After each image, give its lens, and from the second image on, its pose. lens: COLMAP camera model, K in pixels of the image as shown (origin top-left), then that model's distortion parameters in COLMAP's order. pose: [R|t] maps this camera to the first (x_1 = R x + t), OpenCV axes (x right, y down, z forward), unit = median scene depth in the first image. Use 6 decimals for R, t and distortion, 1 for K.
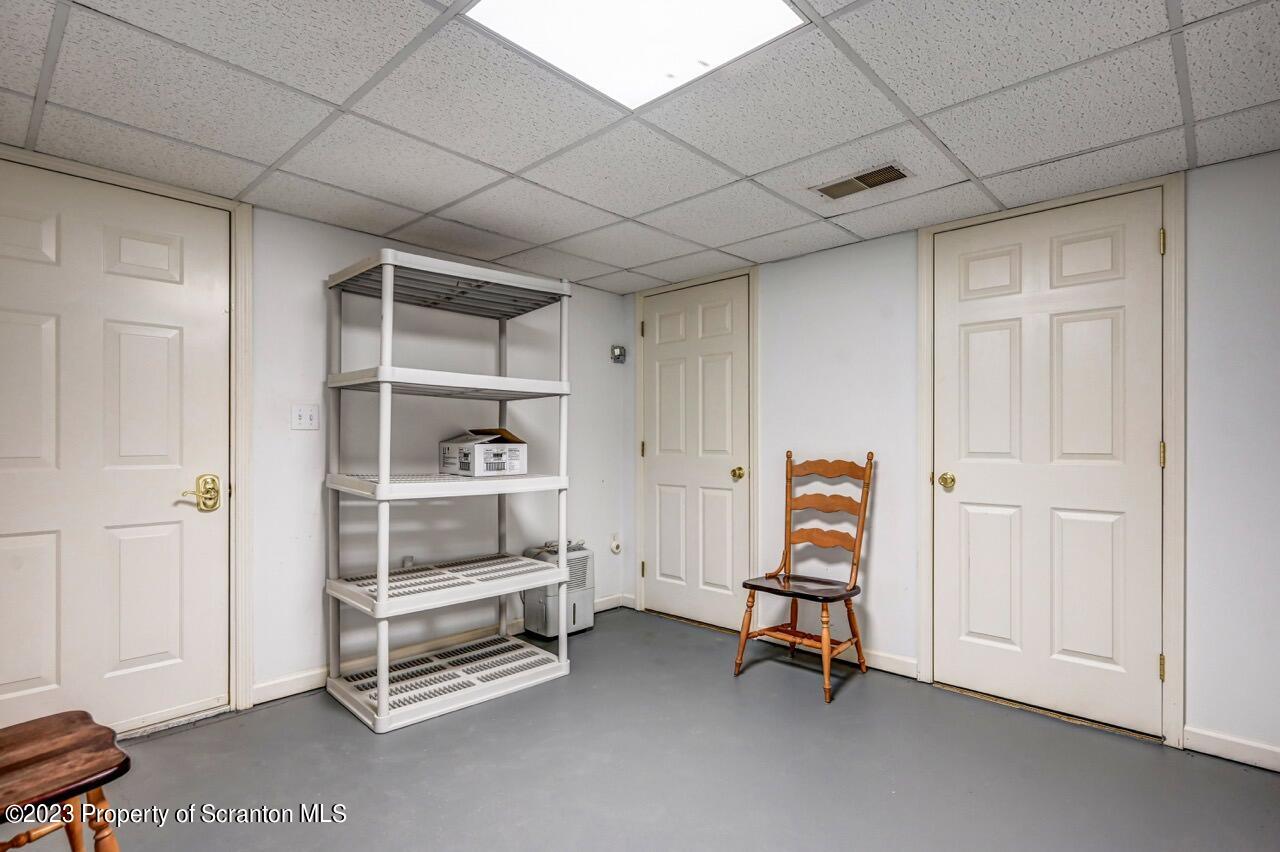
lens RADIAL K [[632.9, 0, 633.0], [0, 632.9, 436.8], [0, 0, 1]] dist [-0.000414, -0.000224]
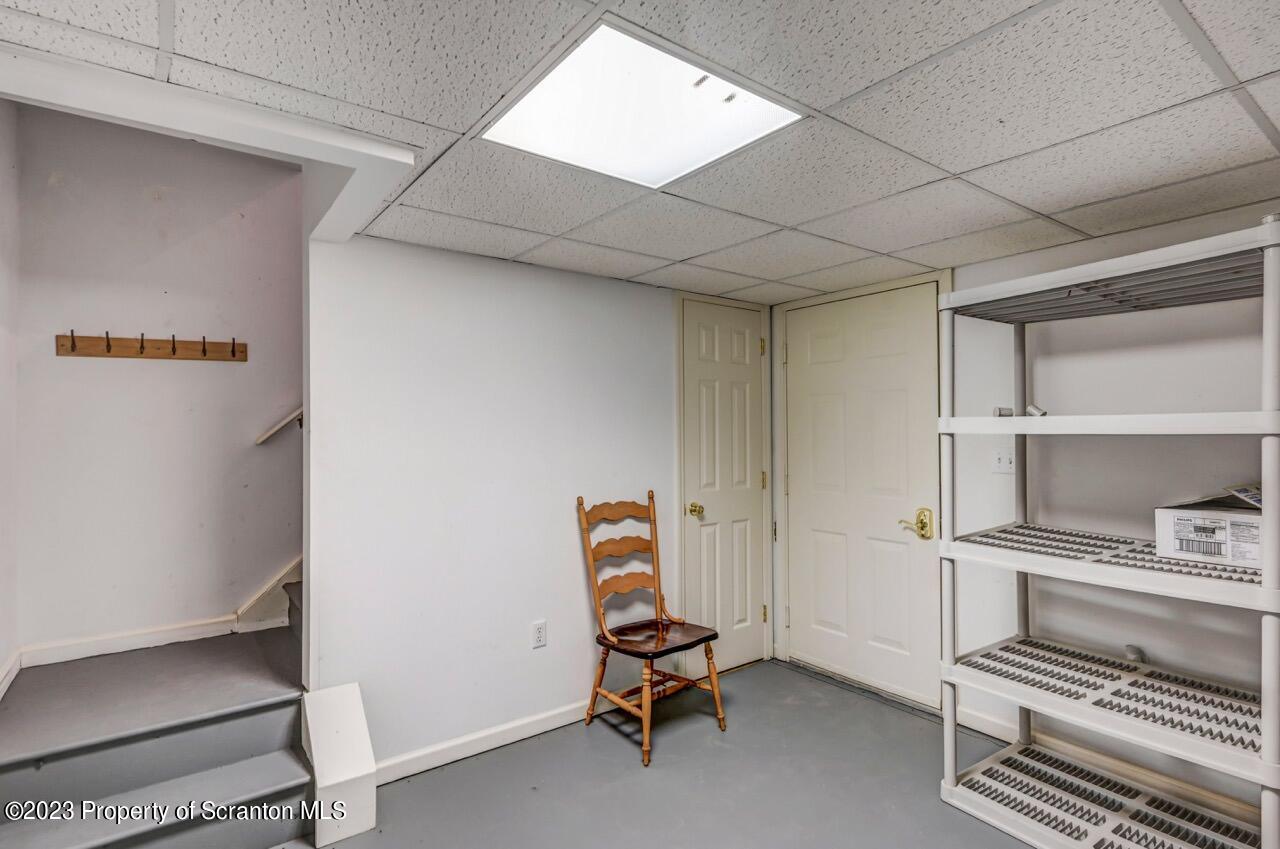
lens RADIAL K [[632.9, 0, 633.0], [0, 632.9, 435.3], [0, 0, 1]] dist [-0.000414, -0.000224]
pose [[-0.174964, 0.000689, -0.984575, 0.500239], [0.009148, 0.999958, -0.000926, -0.068559], [0.984532, -0.009168, -0.174963, 0.557944]]
